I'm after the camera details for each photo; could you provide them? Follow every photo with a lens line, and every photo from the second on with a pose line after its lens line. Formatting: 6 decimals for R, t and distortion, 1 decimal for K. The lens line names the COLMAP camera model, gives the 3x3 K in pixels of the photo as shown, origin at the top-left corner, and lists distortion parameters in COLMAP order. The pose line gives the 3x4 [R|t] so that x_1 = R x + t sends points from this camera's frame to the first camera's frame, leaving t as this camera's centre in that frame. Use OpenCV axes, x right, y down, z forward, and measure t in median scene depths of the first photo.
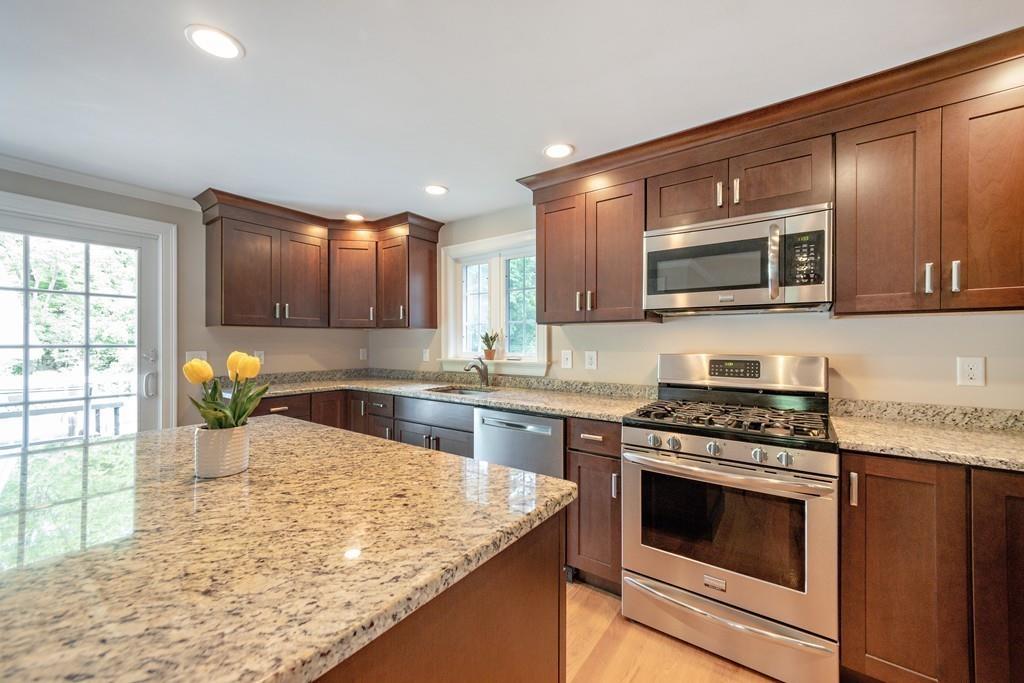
lens RADIAL K [[401.1, 0, 513.5], [0, 401.1, 340.6], [0, 0, 1]] dist [0.003429, -0.000275]
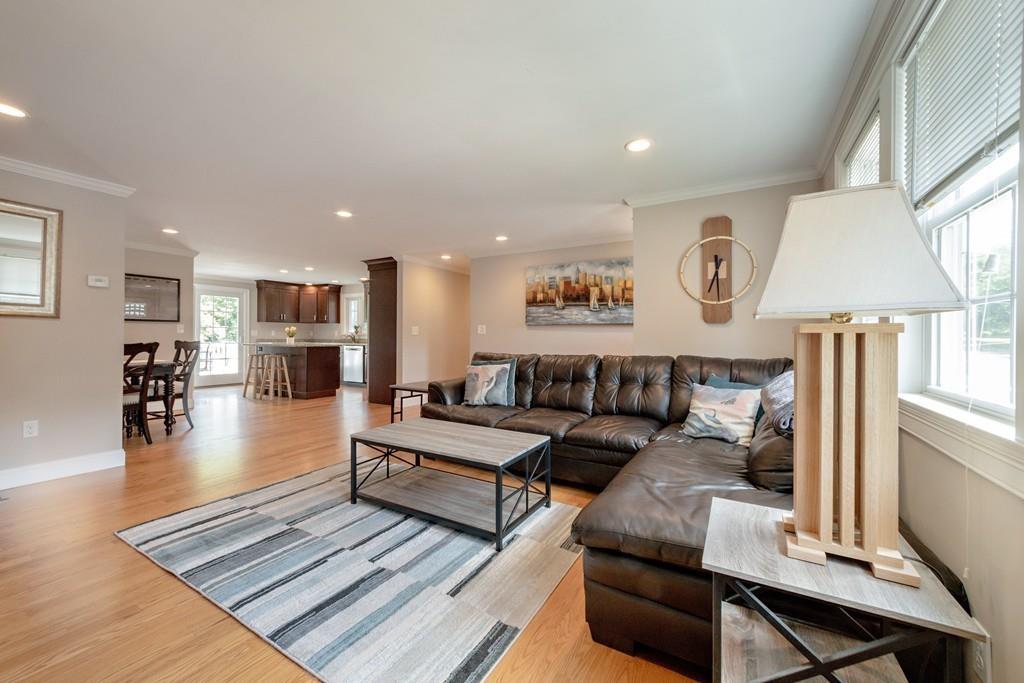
lens RADIAL K [[401.1, 0, 501.3], [0, 401.1, 334.6], [0, 0, 1]] dist [0.003429, -0.000275]
pose [[0.996780, 0.007356, 0.079847, 0.822086], [-0.007073, 0.999968, -0.003831, 0.057759], [-0.079872, 0.003254, 0.996800, -2.161103]]
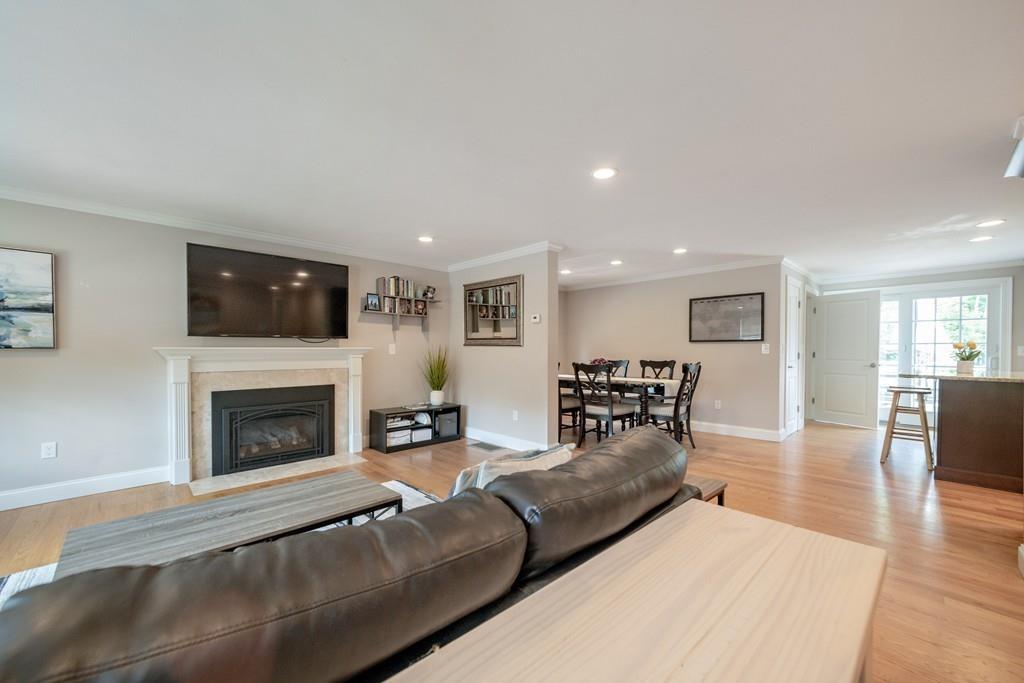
lens RADIAL K [[401.1, 0, 514.0], [0, 401.1, 356.2], [0, 0, 1]] dist [0.003429, -0.000275]
pose [[-0.167570, 0.021777, -0.985620, 1.293518], [0.003744, 0.999763, 0.021453, 0.024137], [0.985853, -0.000095, -0.167611, -0.881407]]
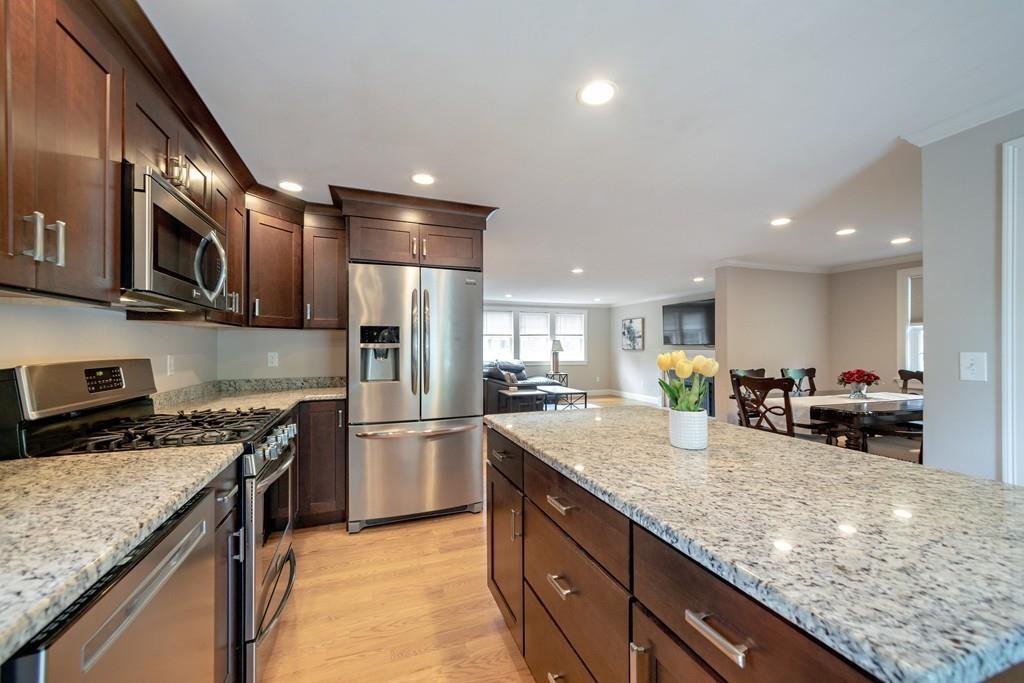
lens RADIAL K [[401.1, 0, 504.6], [0, 401.1, 345.8], [0, 0, 1]] dist [0.003429, -0.000275]
pose [[-0.822967, 0.002846, 0.568083, -0.347845], [0.000944, 0.999993, -0.003642, 0.003982], [-0.568089, -0.002461, -0.822964, 0.852387]]
